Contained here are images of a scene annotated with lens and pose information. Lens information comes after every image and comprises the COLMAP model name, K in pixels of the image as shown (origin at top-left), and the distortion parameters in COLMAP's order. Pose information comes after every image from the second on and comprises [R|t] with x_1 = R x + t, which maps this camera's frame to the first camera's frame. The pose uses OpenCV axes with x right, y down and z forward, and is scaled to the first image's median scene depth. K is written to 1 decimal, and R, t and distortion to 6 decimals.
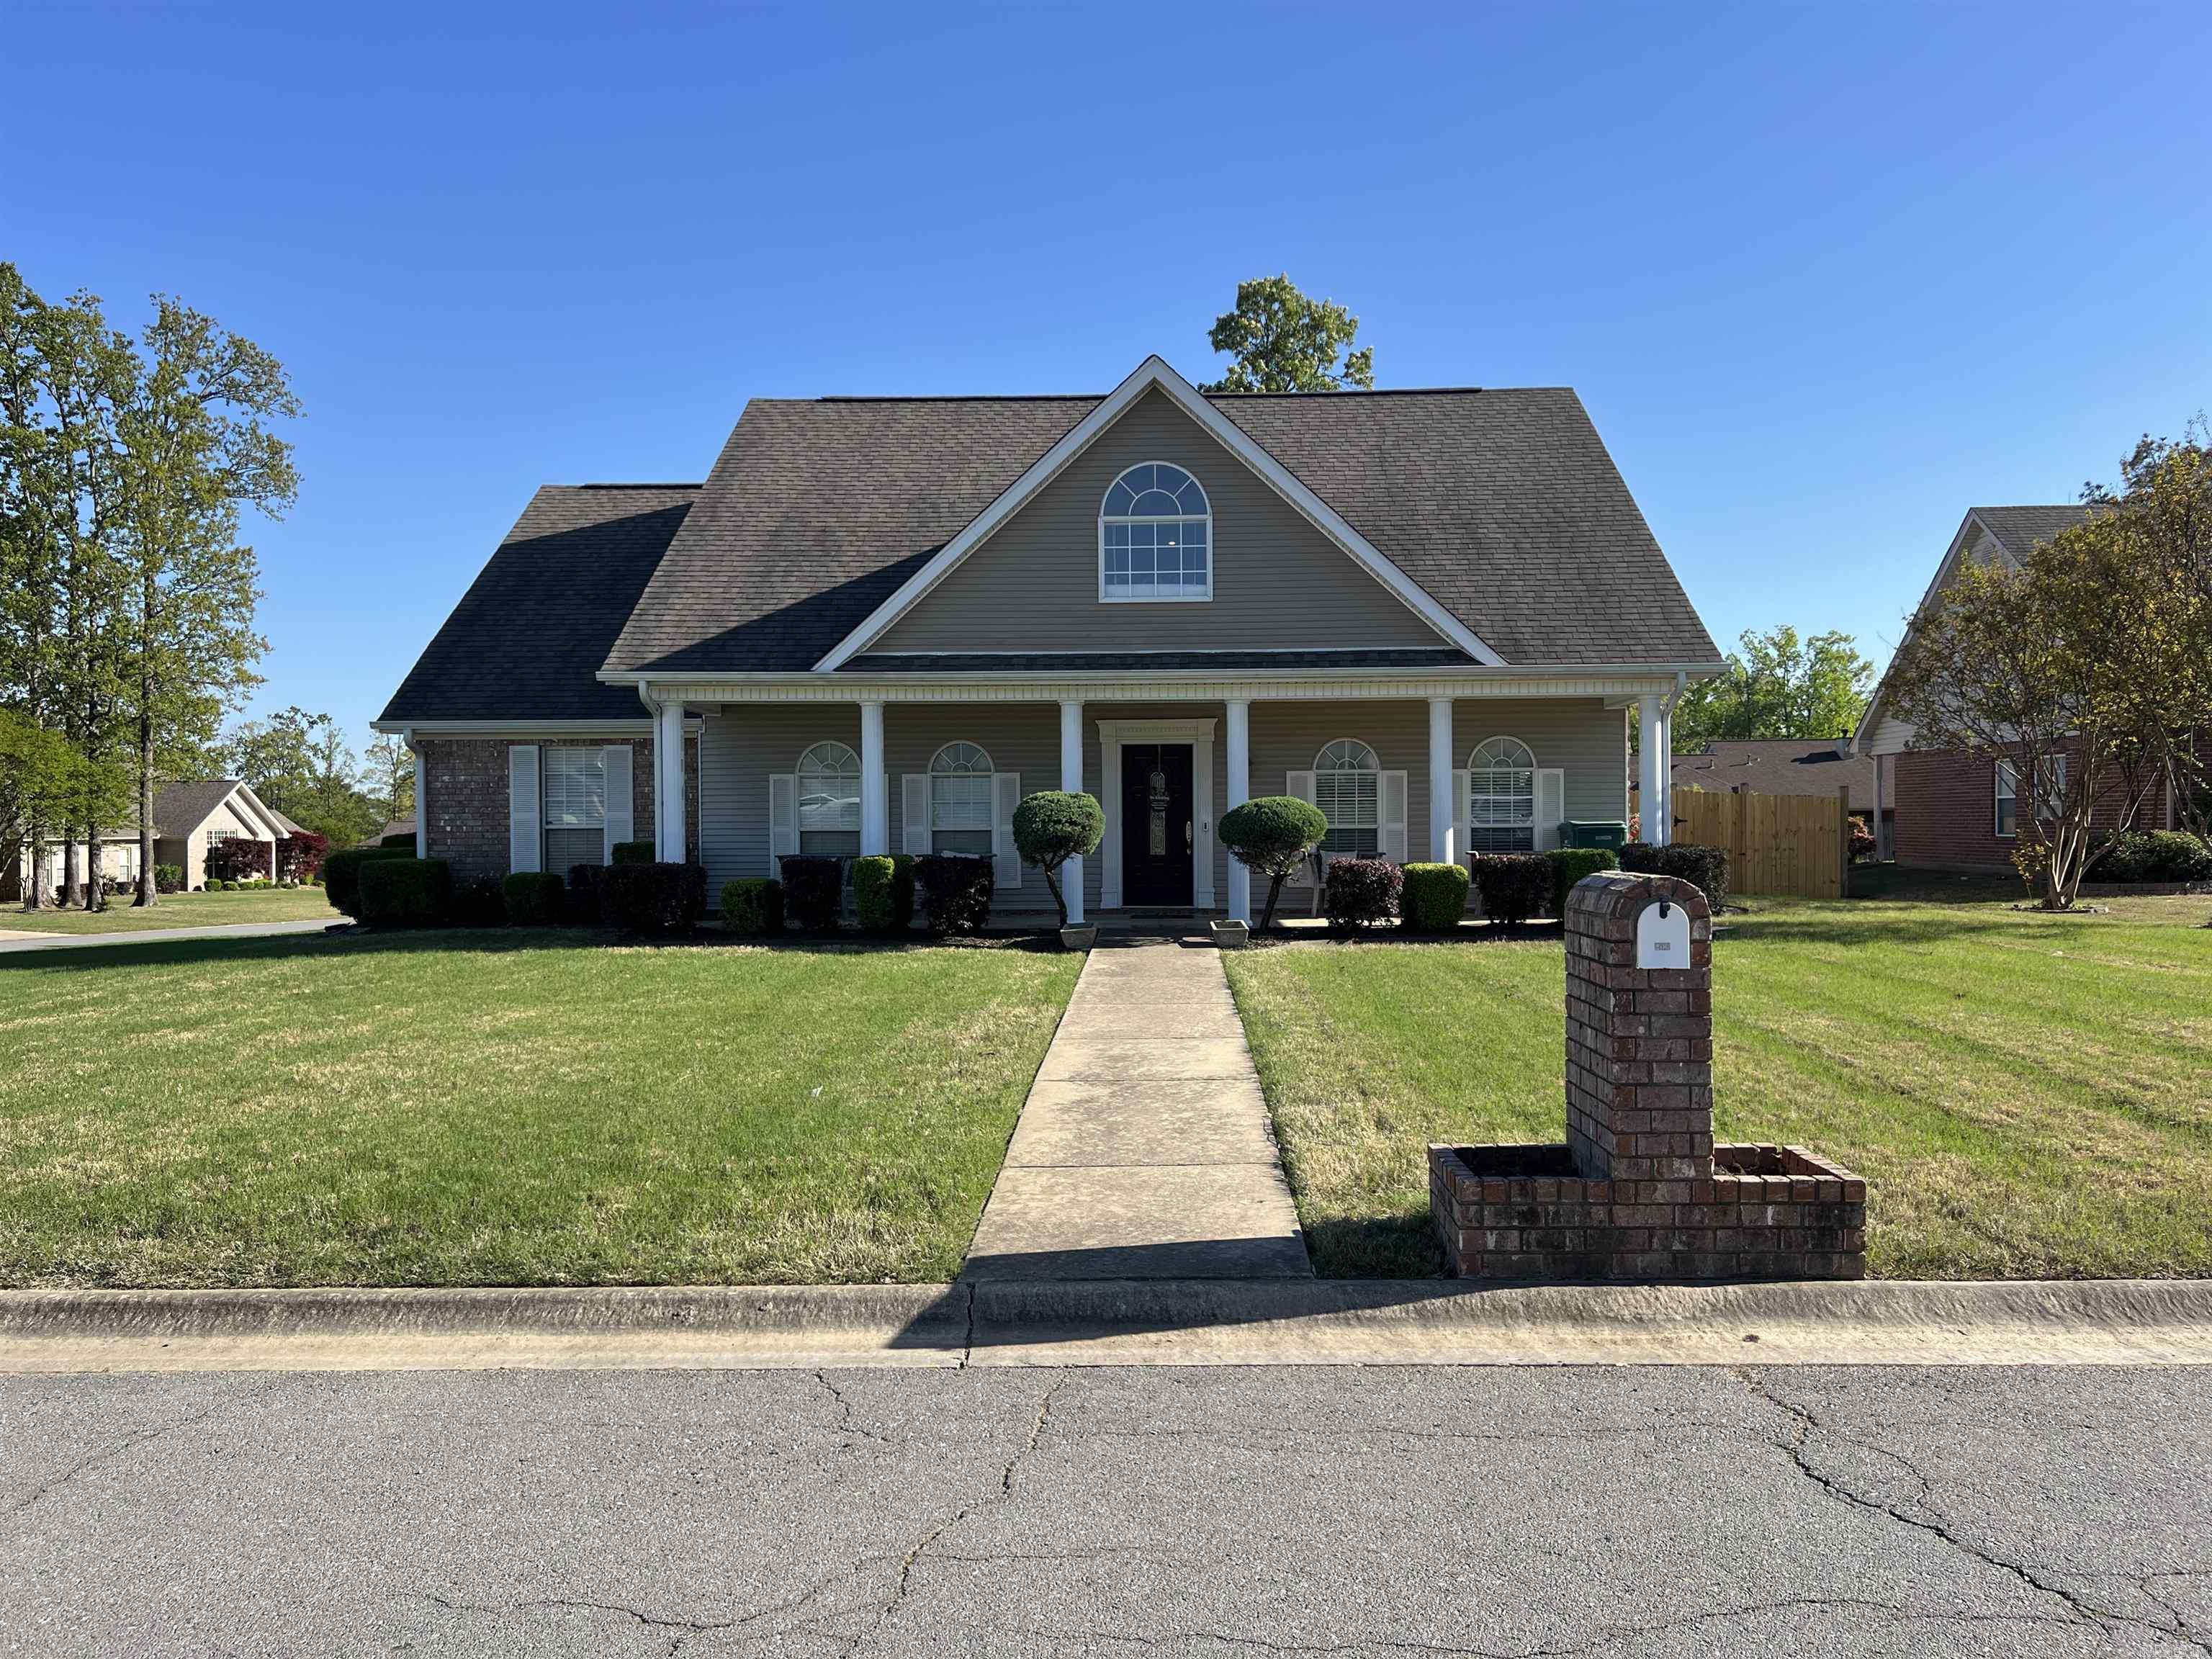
lens RADIAL K [[1658.2, 0, 1092.3], [0, 1658.2, 826.4], [0, 0, 1]] dist [0.065457, -0.075939]
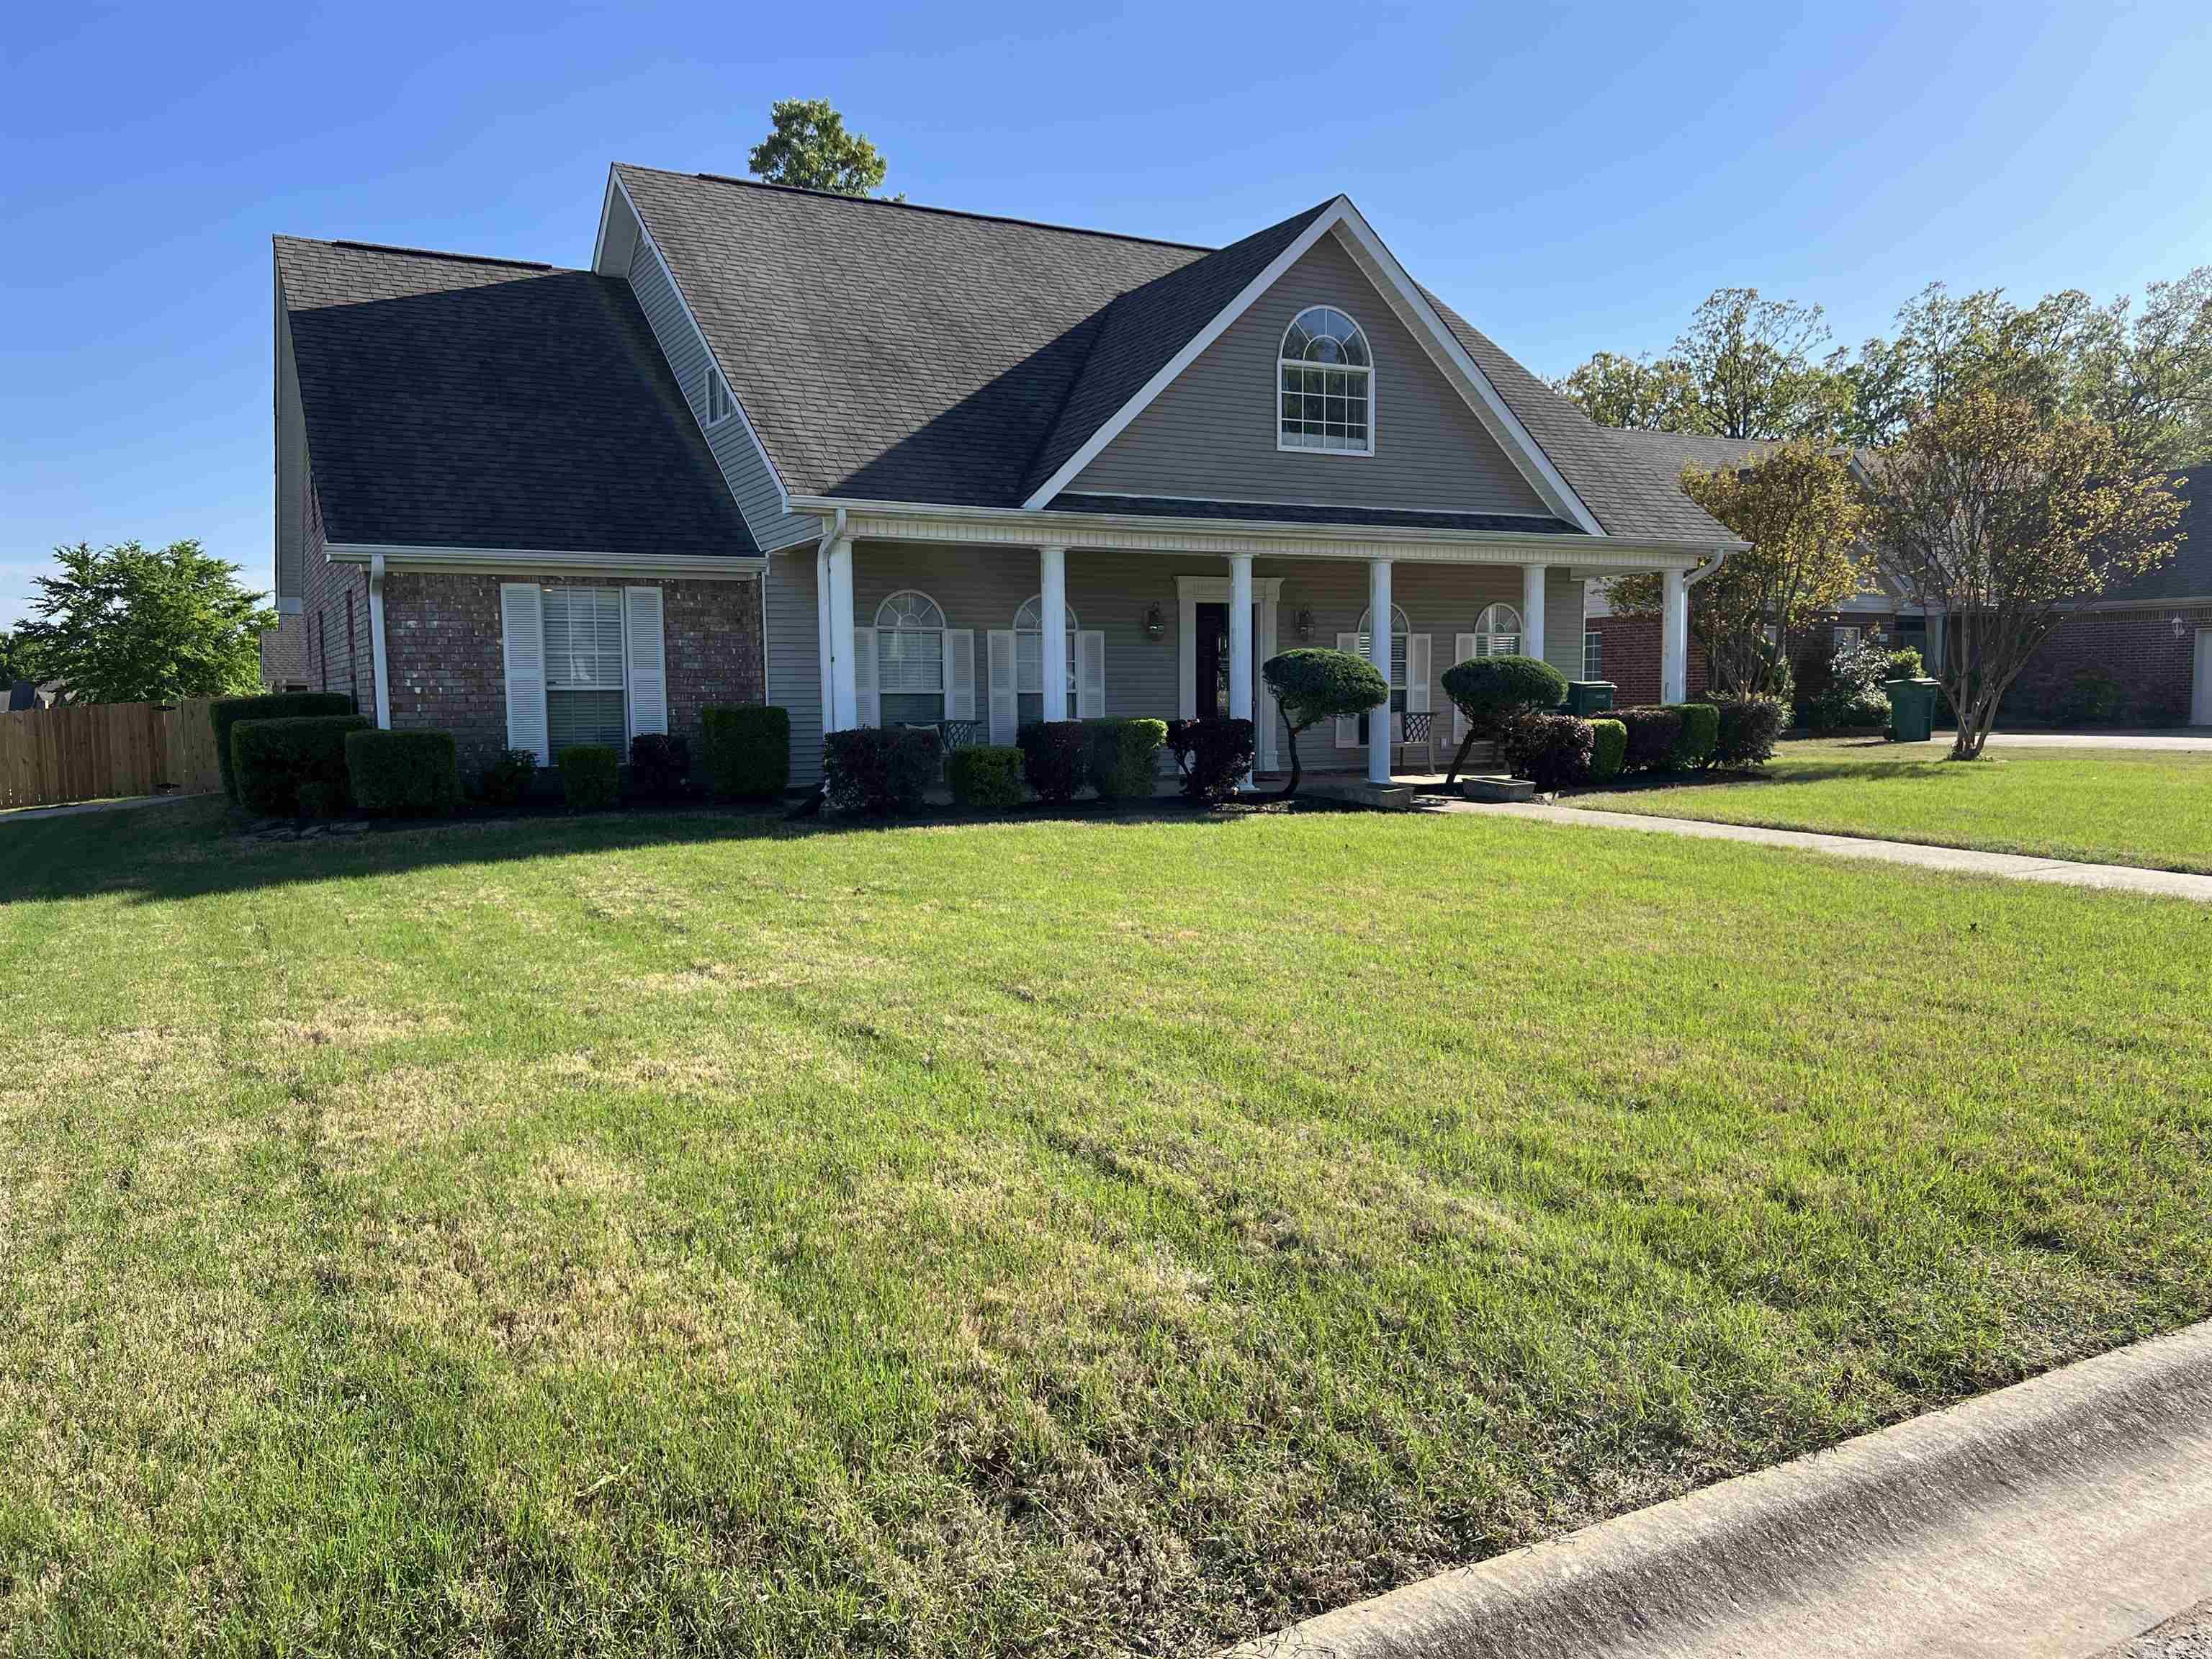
lens RADIAL K [[1658.2, 0, 1101.9], [0, 1658.2, 824.7], [0, 0, 1]] dist [0.065457, -0.075939]
pose [[0.868970, -0.041807, 0.493096, -0.555534], [0.003466, 0.996915, 0.078414, 0.004203], [-0.494853, -0.066430, 0.866434, 0.202925]]
